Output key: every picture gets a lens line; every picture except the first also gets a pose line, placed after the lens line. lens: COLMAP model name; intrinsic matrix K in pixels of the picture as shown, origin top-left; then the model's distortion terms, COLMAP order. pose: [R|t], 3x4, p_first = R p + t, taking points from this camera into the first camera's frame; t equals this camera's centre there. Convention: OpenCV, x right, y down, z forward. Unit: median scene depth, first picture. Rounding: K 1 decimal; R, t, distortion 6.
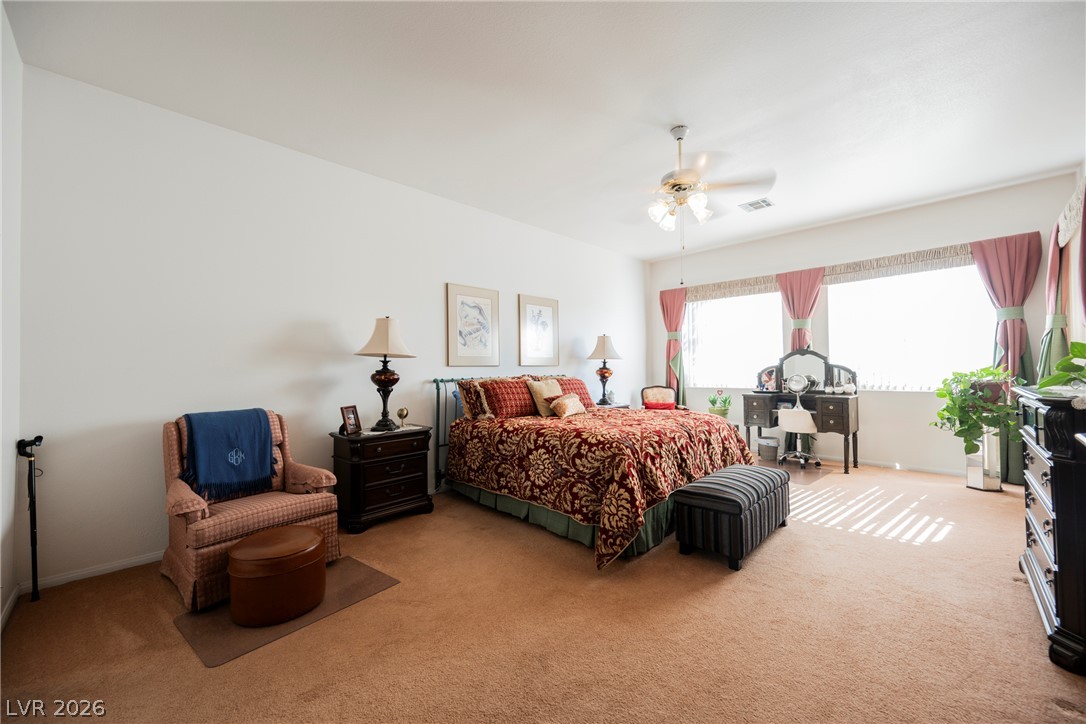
lens RADIAL K [[422.3, 0, 548.1], [0, 422.3, 358.9], [0, 0, 1]] dist [-0.002064, -0.000143]
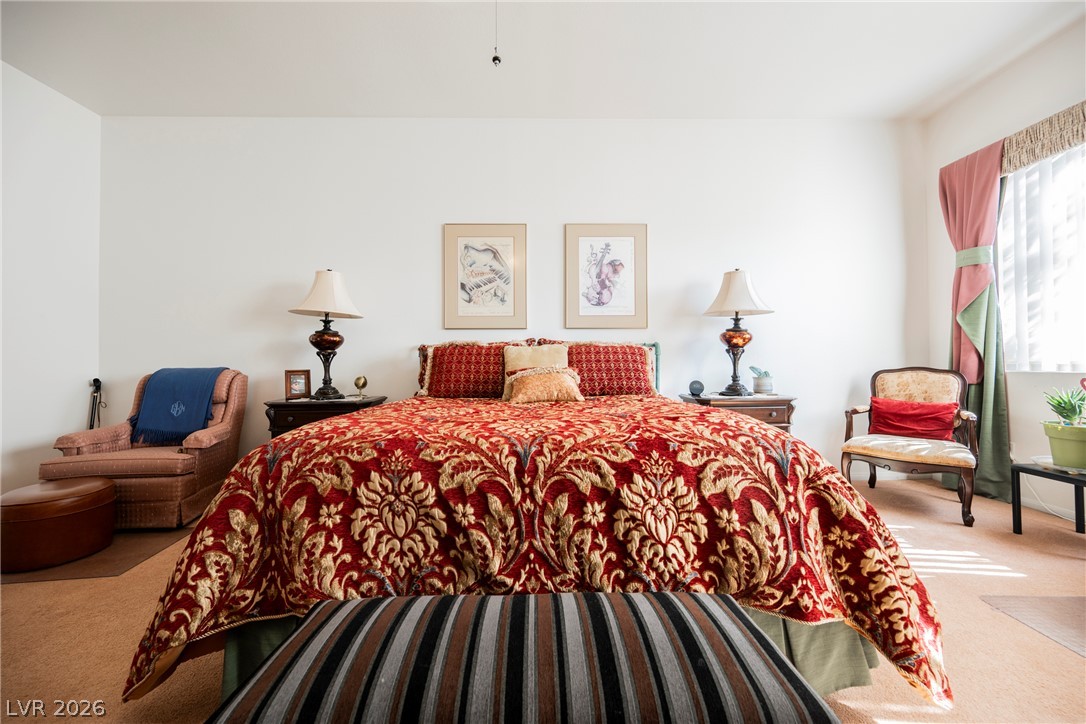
lens RADIAL K [[422.3, 0, 548.1], [0, 422.3, 358.9], [0, 0, 1]] dist [-0.002064, -0.000143]
pose [[0.715997, 0.004092, -0.698092, 0.440475], [0.013939, 0.999700, 0.020156, 0.057983], [0.697964, -0.024163, 0.715725, 0.547543]]
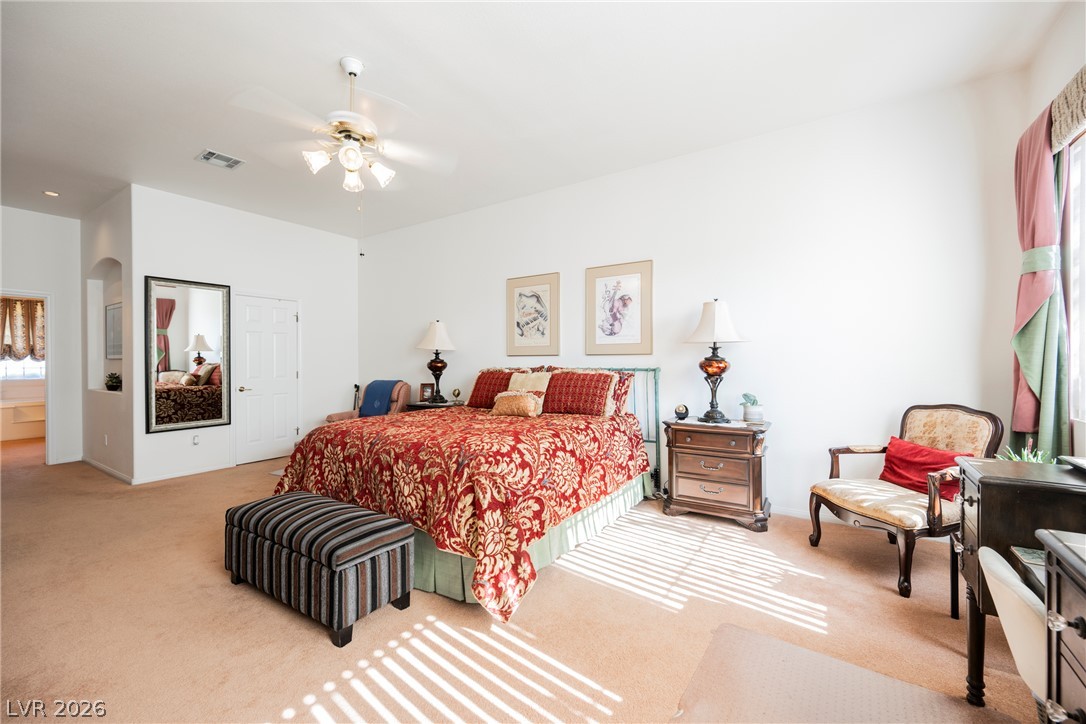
lens RADIAL K [[434.7, 0, 546.1], [0, 434.7, 361.8], [0, 0, 1]] dist [-0.003757, -0.000247]
pose [[0.201626, 0.017411, -0.979308, 0.850576], [0.027109, 0.999360, 0.023348, 0.008413], [0.979087, -0.031255, 0.201025, 0.841668]]
